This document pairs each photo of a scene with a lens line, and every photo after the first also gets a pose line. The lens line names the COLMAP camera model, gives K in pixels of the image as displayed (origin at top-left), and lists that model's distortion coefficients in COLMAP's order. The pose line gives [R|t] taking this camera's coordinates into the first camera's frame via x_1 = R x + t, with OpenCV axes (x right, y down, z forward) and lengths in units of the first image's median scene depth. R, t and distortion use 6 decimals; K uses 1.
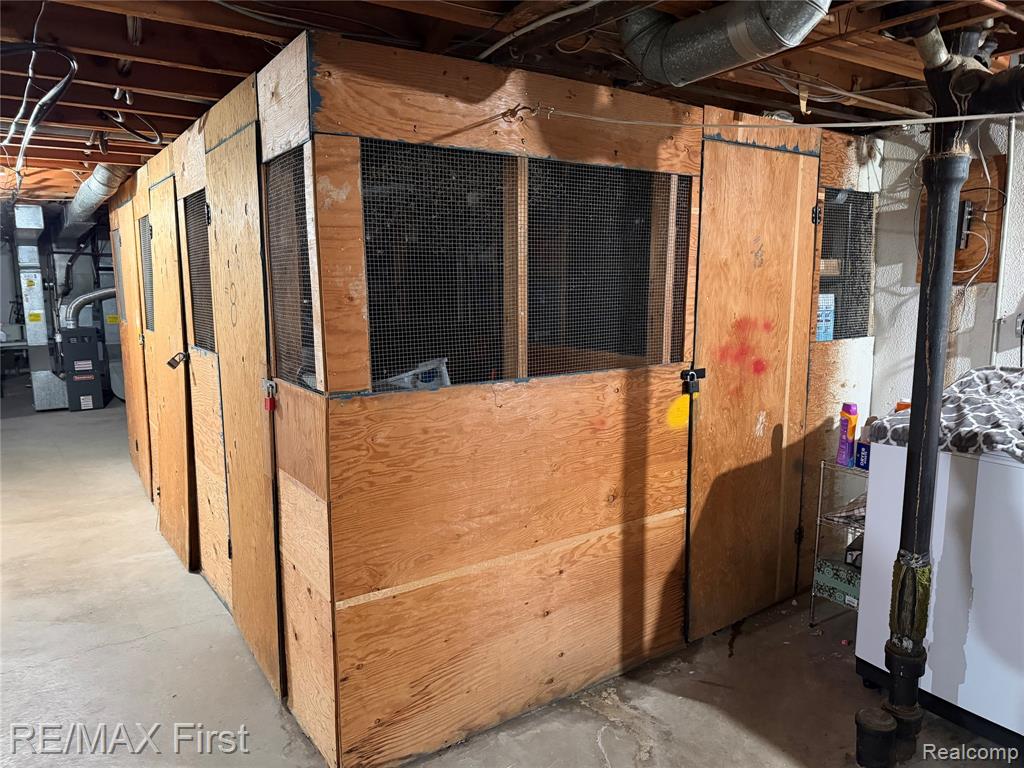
lens RADIAL K [[715.0, 0, 510.1], [0, 715.0, 385.1], [0, 0, 1]] dist [0.011321, -0.012033]
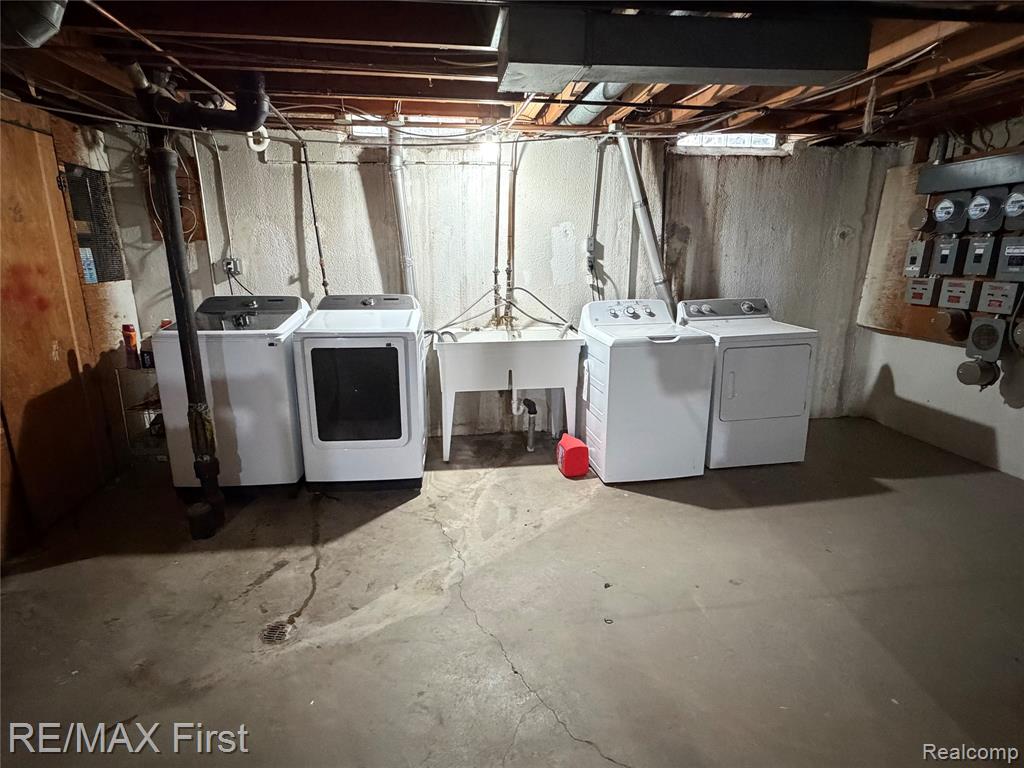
lens RADIAL K [[532.1, 0, 513.5], [0, 532.1, 384.7], [0, 0, 1]] dist [-0.007971, -0.000535]
pose [[0.440818, -0.212221, 0.872148, -0.117849], [0.127963, 0.976582, 0.172955, 0.055009], [-0.888428, 0.035361, 0.457652, -0.137671]]
